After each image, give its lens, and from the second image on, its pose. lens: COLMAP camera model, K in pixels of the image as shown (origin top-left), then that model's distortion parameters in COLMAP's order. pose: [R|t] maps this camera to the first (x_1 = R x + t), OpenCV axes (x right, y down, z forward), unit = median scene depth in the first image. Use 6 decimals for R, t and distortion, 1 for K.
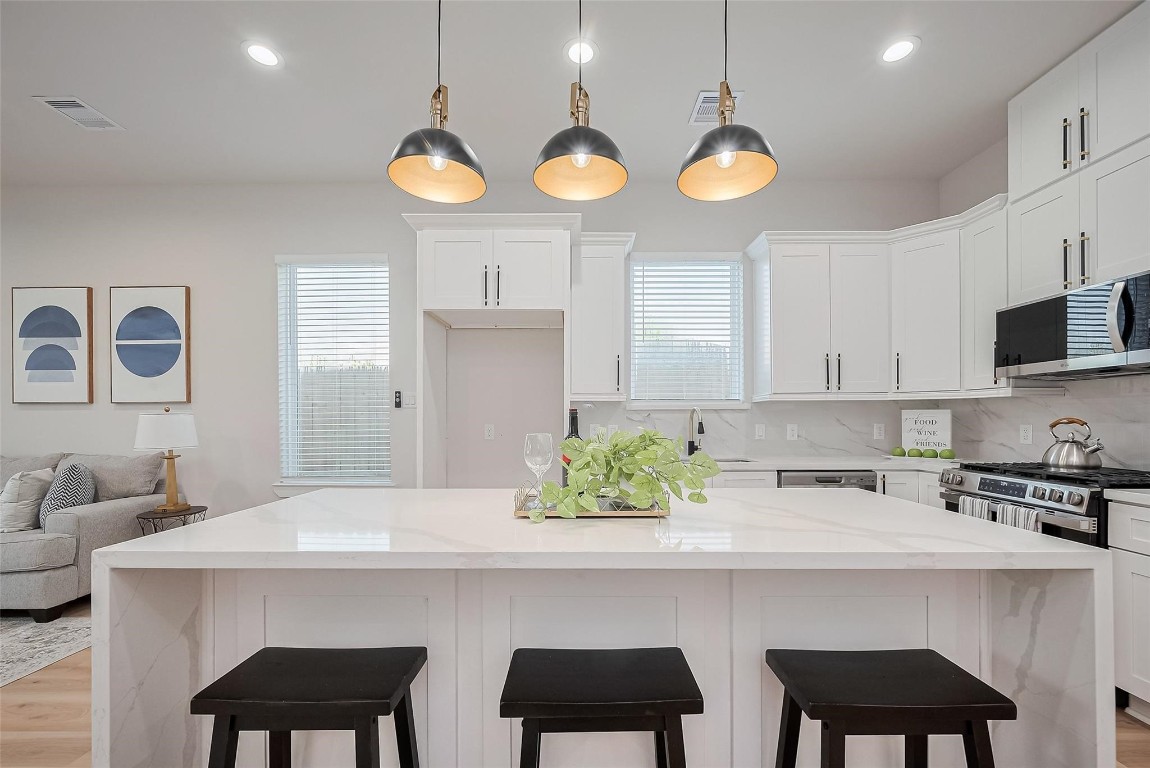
lens RADIAL K [[457.2, 0, 574.5], [0, 457.2, 417.5], [0, 0, 1]] dist [-0.002314, -0.000159]
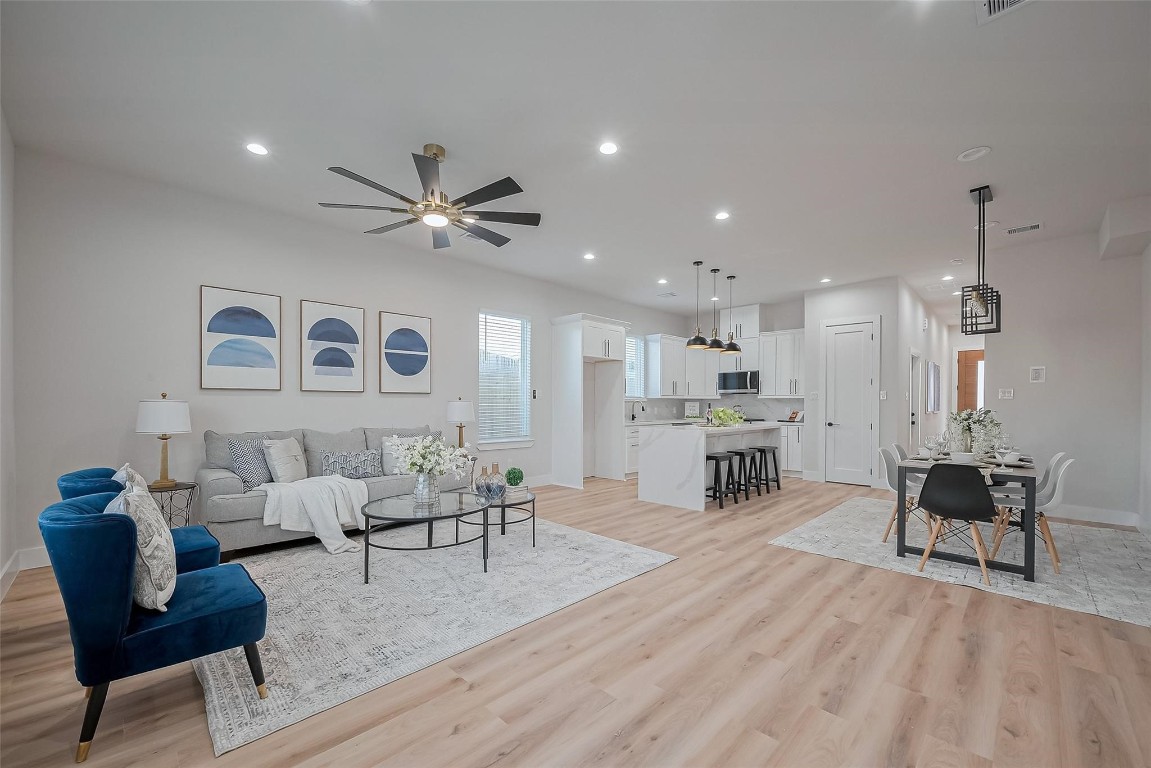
lens RADIAL K [[457.6, 0, 575.0], [0, 457.6, 417.5], [0, 0, 1]] dist [-0.002314, -0.000159]
pose [[0.701024, -0.016306, 0.712951, -1.615242], [-0.003058, 0.999661, 0.025871, 0.007203], [-0.713131, -0.020317, 0.700736, -0.440958]]
